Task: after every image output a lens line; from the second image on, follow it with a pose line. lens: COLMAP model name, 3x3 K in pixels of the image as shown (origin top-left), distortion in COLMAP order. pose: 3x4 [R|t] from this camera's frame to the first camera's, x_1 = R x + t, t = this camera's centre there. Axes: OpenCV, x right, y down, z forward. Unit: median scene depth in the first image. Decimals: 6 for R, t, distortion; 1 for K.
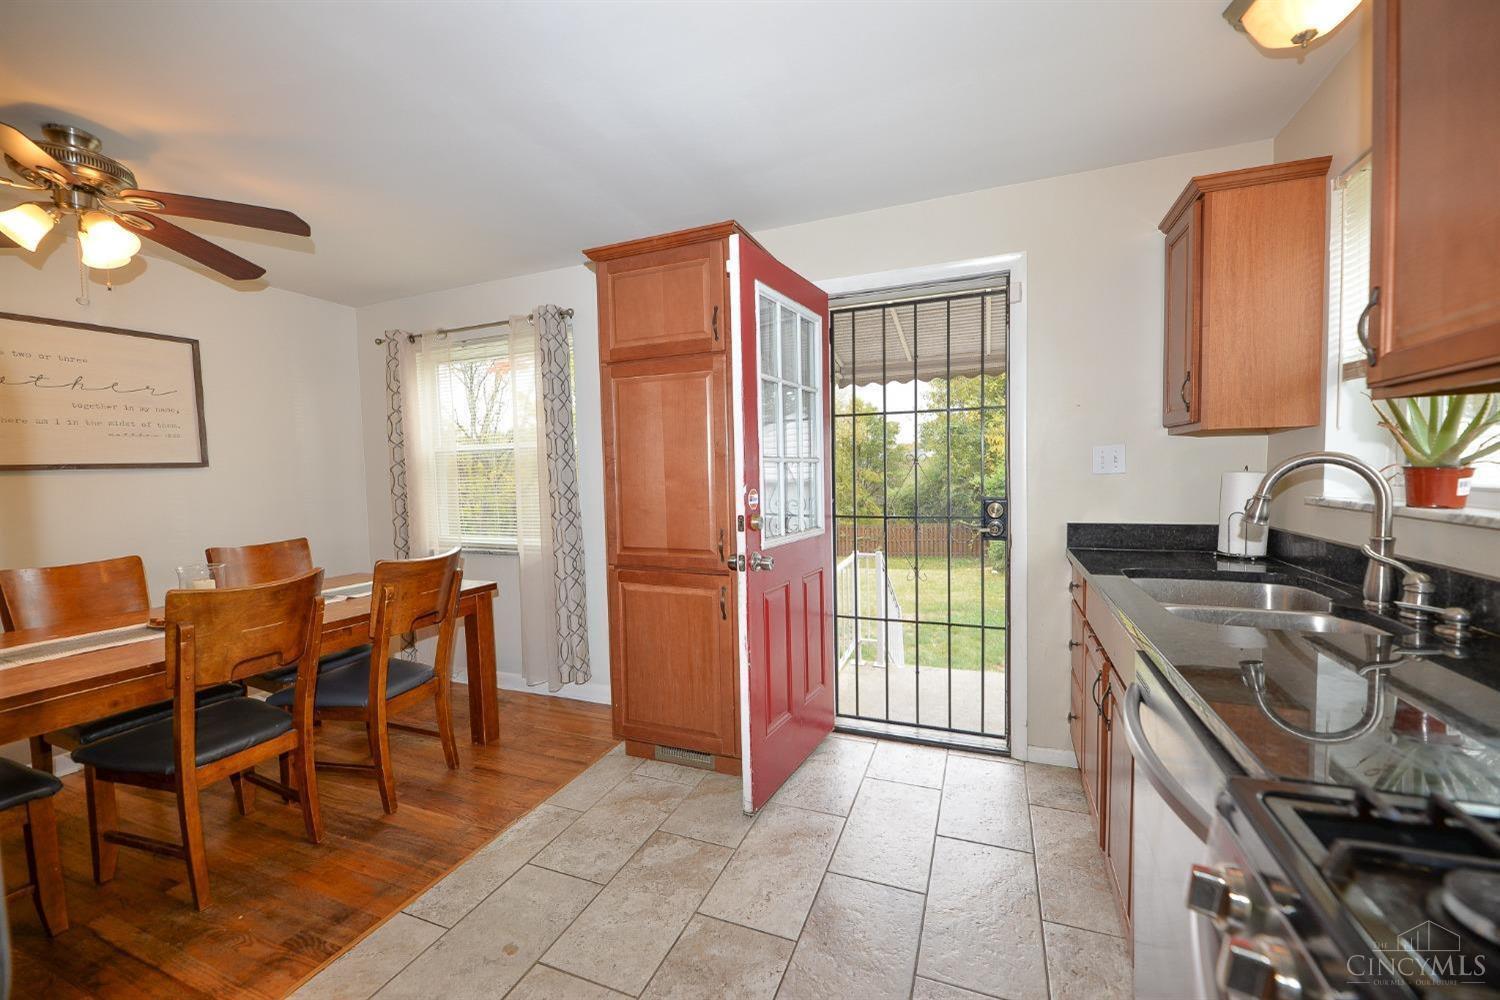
lens RADIAL K [[604.3, 0, 746.8], [0, 604.3, 500.9], [0, 0, 1]] dist [-0.000837, -0.002812]
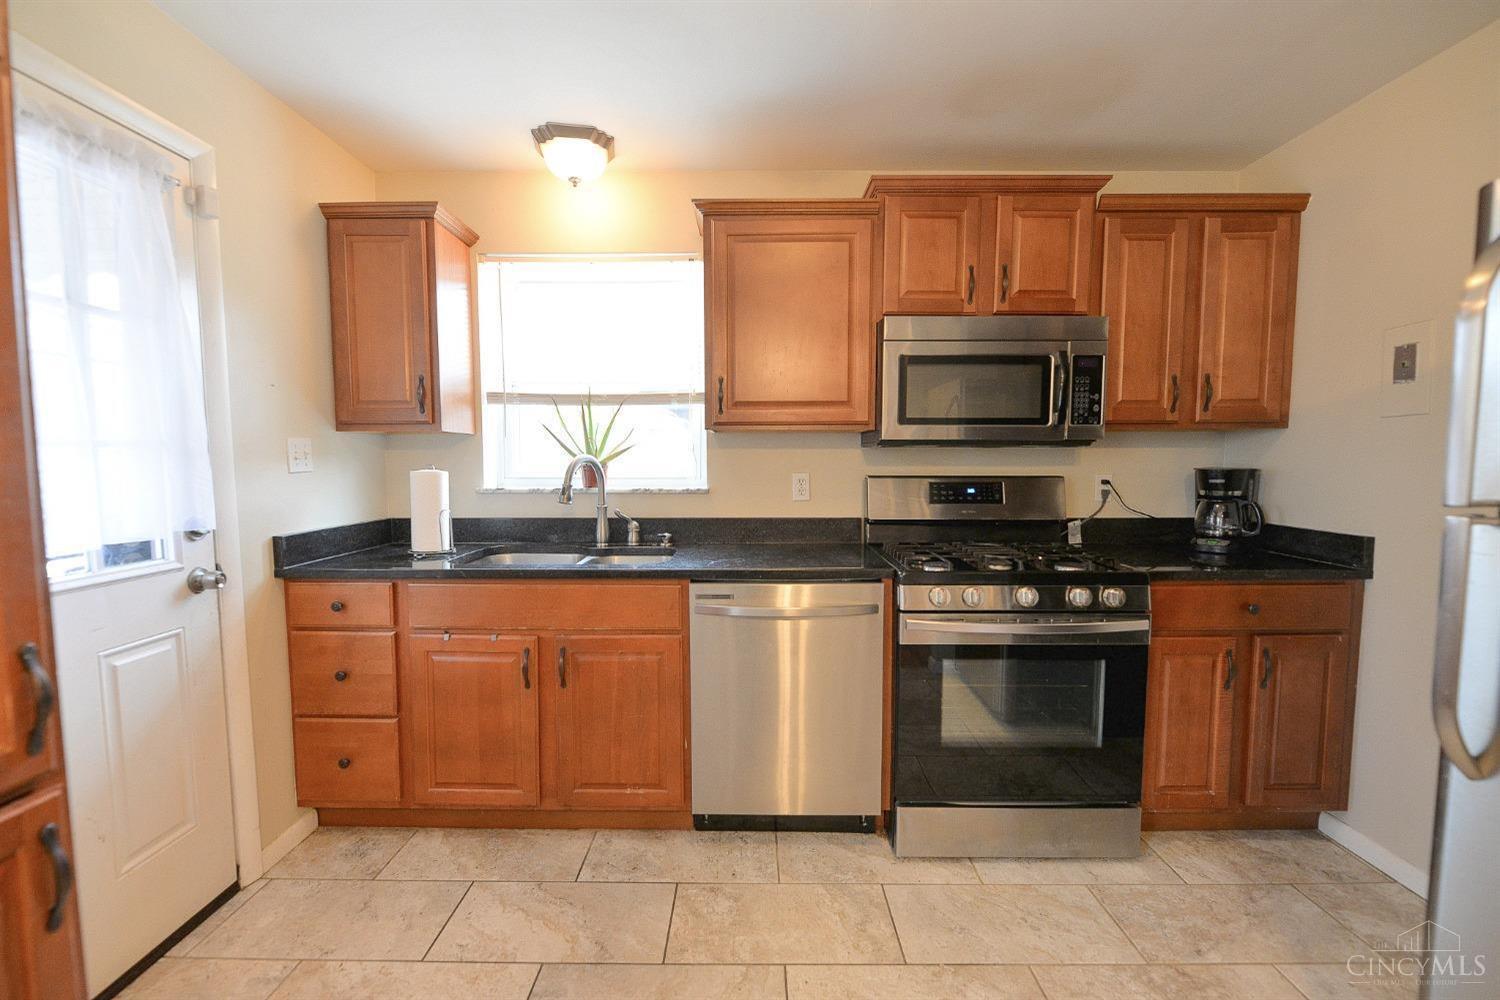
lens RADIAL K [[604.3, 0, 758.3], [0, 604.3, 504.7], [0, 0, 1]] dist [-0.000837, -0.002812]
pose [[-0.374254, -0.045311, 0.926219, -0.468303], [0.060333, 0.995500, 0.073079, -0.027731], [-0.925362, 0.083232, -0.369835, 0.797718]]
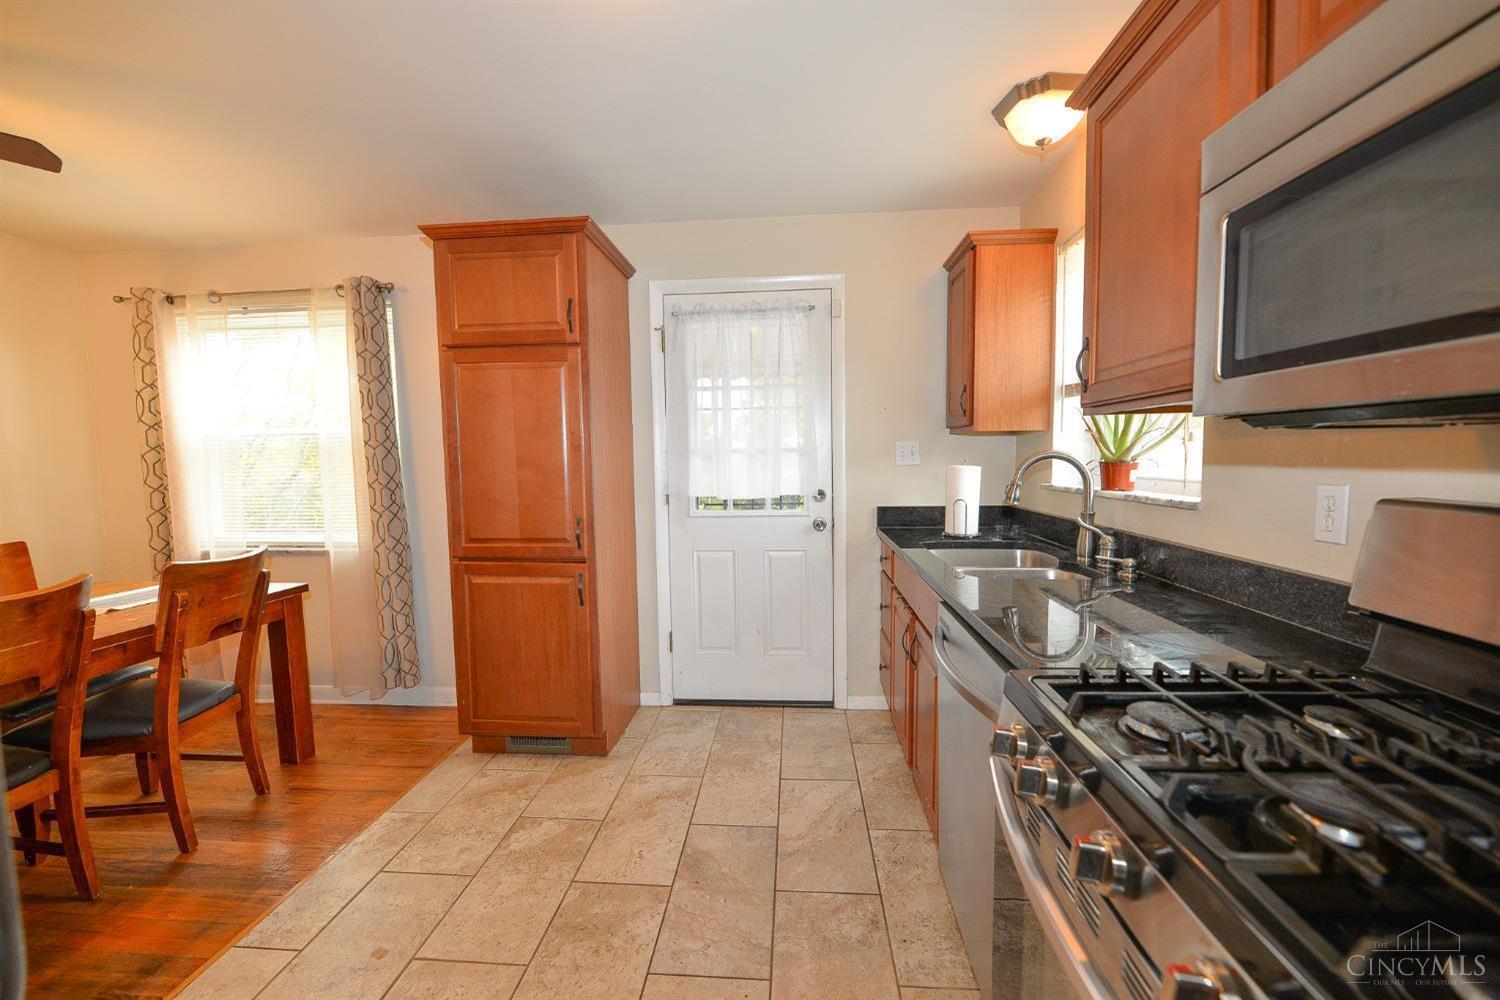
lens RADIAL K [[604.3, 0, 746.9], [0, 604.3, 499.9], [0, 0, 1]] dist [-0.000837, -0.002812]
pose [[0.953329, -0.013099, 0.301650, -0.084881], [0.008284, 0.999817, 0.017236, 0.001253], [-0.301821, -0.013933, 0.953263, -0.069210]]
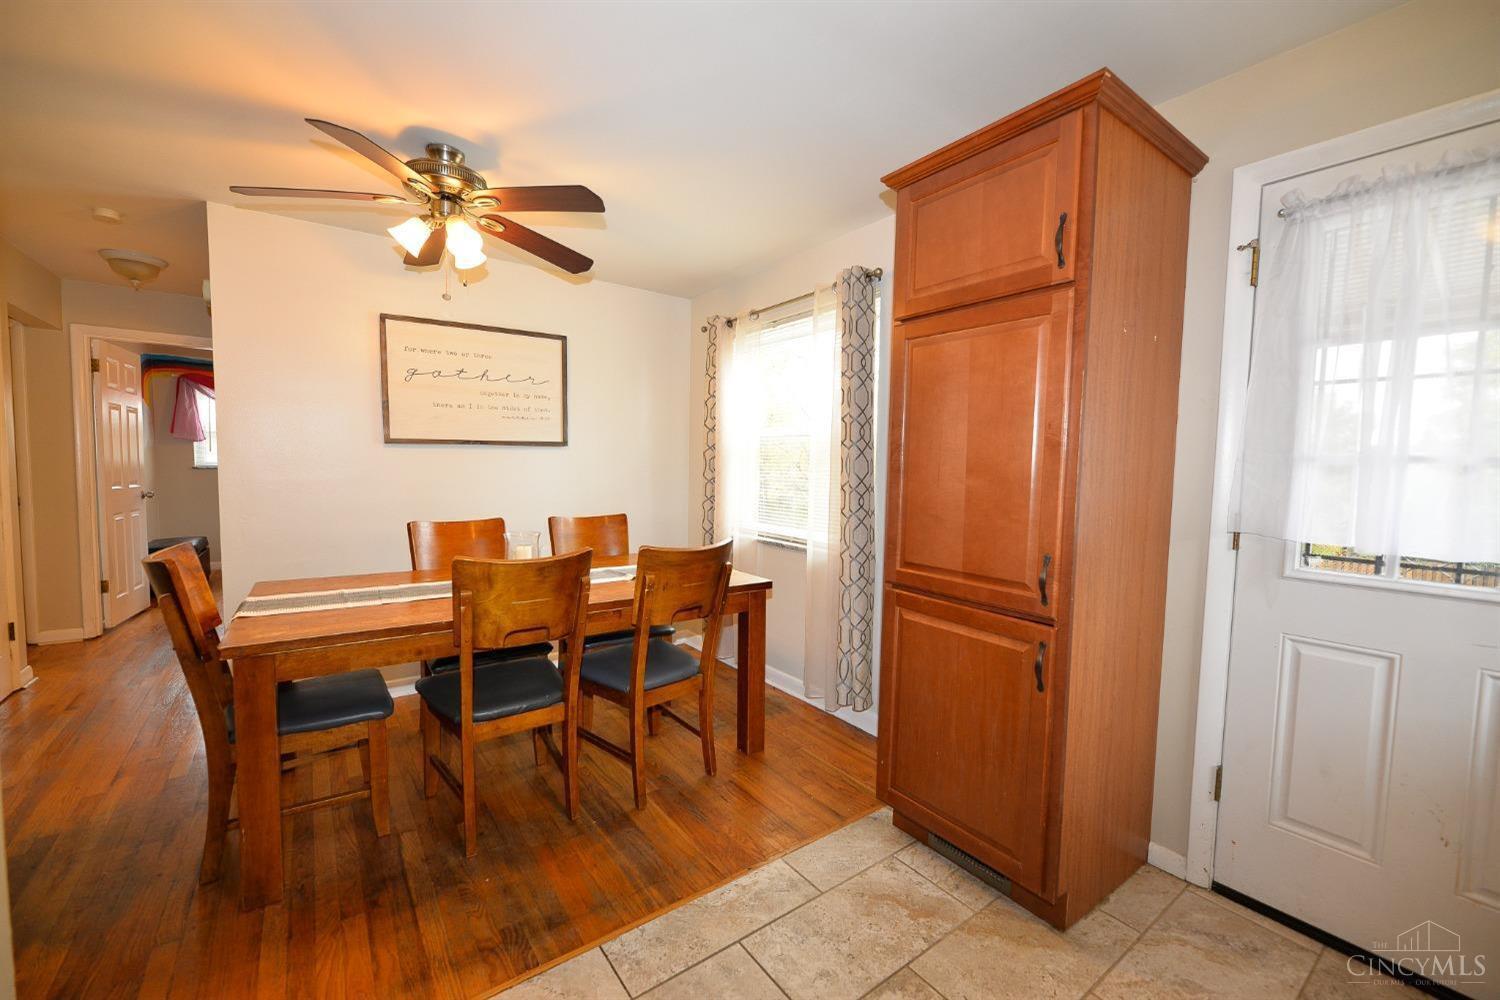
lens RADIAL K [[604.3, 0, 746.9], [0, 604.3, 503.2], [0, 0, 1]] dist [-0.000837, -0.002812]
pose [[0.850557, 0.073031, -0.520787, 0.021737], [-0.065757, 0.997308, 0.032458, -0.010833], [0.521755, 0.006638, 0.853070, 0.288831]]
